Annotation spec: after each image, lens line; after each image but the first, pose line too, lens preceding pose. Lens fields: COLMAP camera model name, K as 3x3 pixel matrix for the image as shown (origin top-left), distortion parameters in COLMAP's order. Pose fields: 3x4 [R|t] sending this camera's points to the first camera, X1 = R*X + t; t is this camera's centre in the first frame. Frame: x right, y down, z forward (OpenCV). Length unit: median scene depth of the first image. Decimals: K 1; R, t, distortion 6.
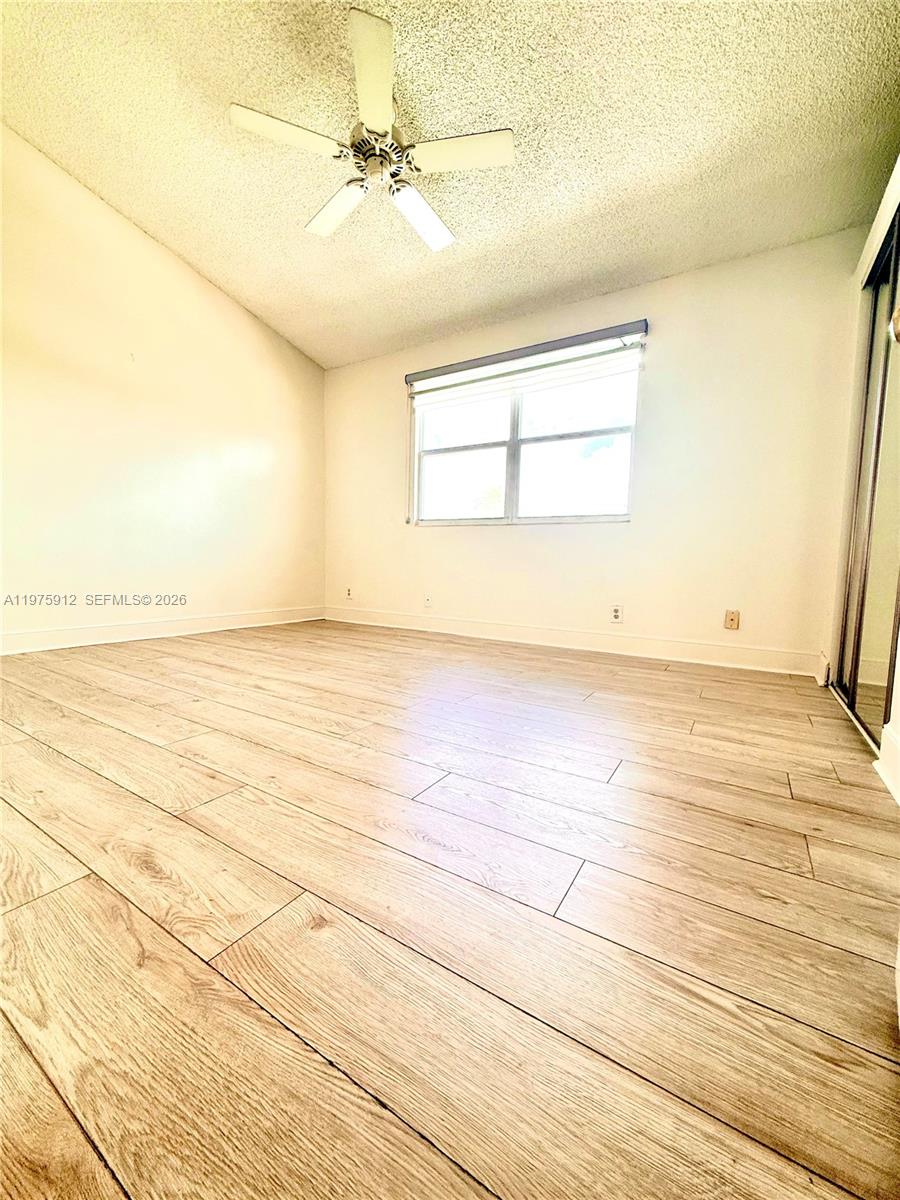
lens RADIAL K [[474.2, 0, 450.0], [0, 474.2, 600.0], [0, 0, 1]] dist [0.000312, -0.000023]
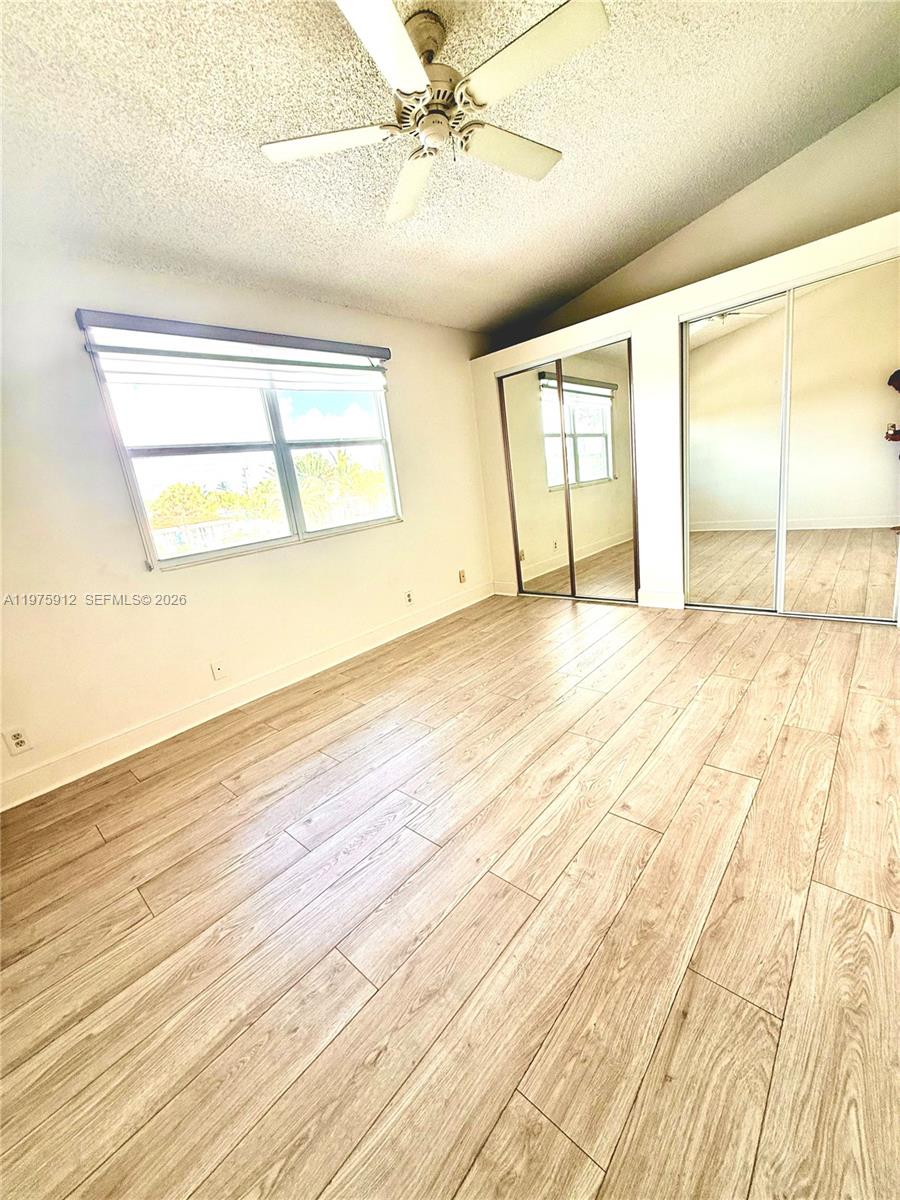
lens RADIAL K [[474.2, 0, 450.0], [0, 474.2, 600.0], [0, 0, 1]] dist [0.000312, -0.000023]
pose [[0.173456, -0.293685, 0.940033, -0.856292], [0.212816, 0.943127, 0.255383, -0.281875], [-0.961573, 0.155757, 0.226092, 0.704099]]
